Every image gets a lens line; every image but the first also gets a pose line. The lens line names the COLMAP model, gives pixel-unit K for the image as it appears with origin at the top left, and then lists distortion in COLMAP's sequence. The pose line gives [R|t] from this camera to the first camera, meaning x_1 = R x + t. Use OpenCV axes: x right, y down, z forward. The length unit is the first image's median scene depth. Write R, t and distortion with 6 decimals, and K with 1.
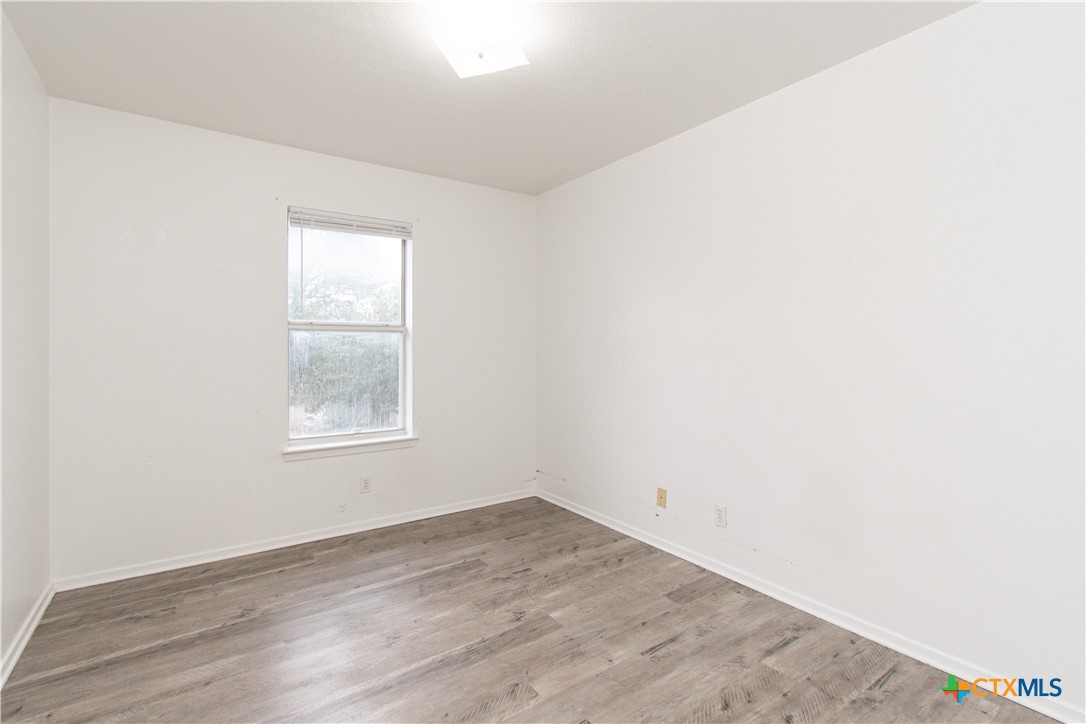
lens RADIAL K [[497.3, 0, 535.9], [0, 497.3, 354.4], [0, 0, 1]] dist [0.003522, -0.000617]
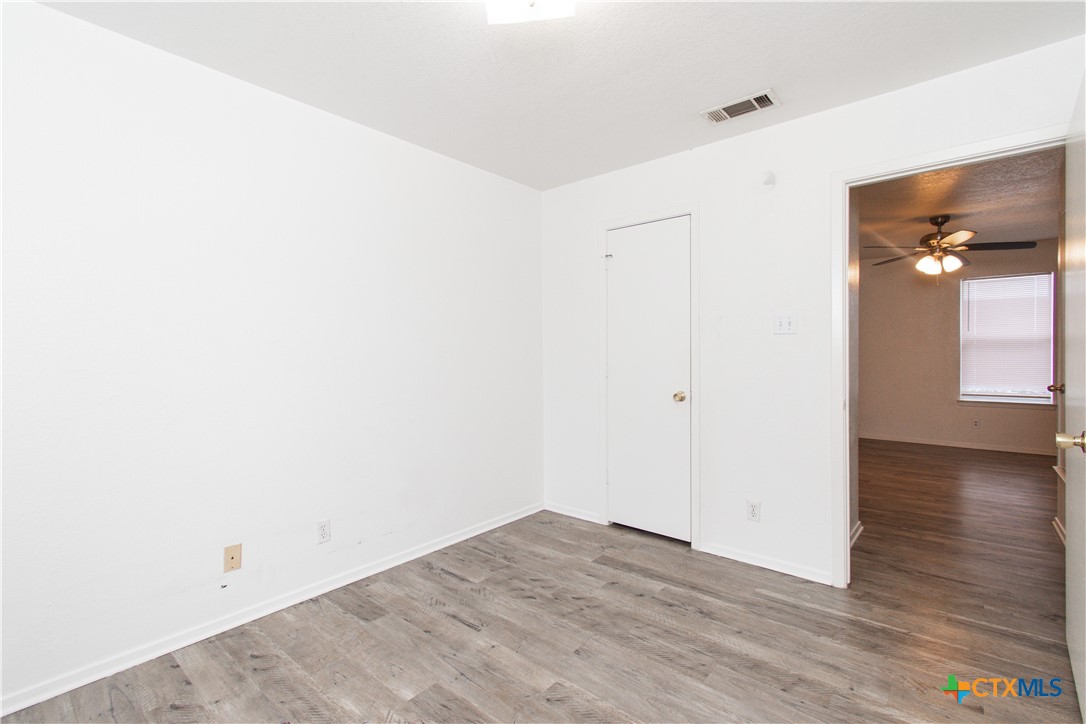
lens RADIAL K [[497.3, 0, 536.1], [0, 497.3, 359.3], [0, 0, 1]] dist [0.003522, -0.000617]
pose [[-0.245707, -0.013577, 0.969249, -0.822433], [0.020840, 0.999597, 0.019285, -0.017072], [-0.969120, 0.024937, -0.245325, 1.059795]]
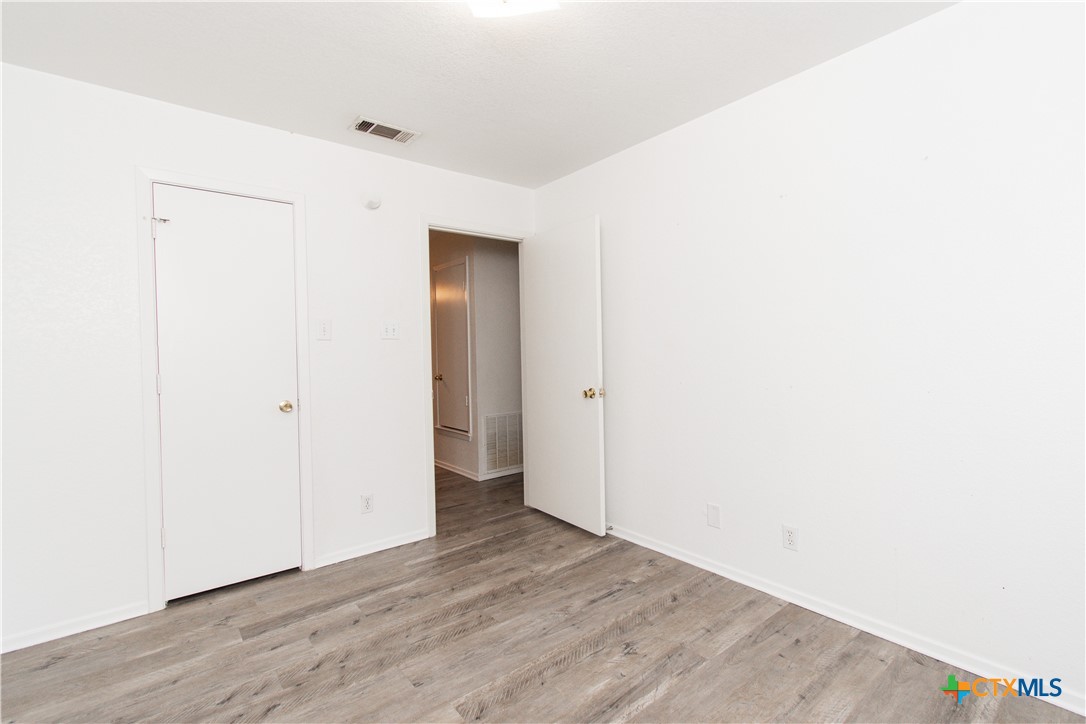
lens RADIAL K [[497.3, 0, 543.6], [0, 497.3, 358.2], [0, 0, 1]] dist [0.003522, -0.000617]
pose [[-0.997003, 0.019257, -0.074934, -0.088372], [0.017255, 0.999479, 0.027280, -0.020664], [0.075421, 0.025905, -0.996815, 1.625685]]
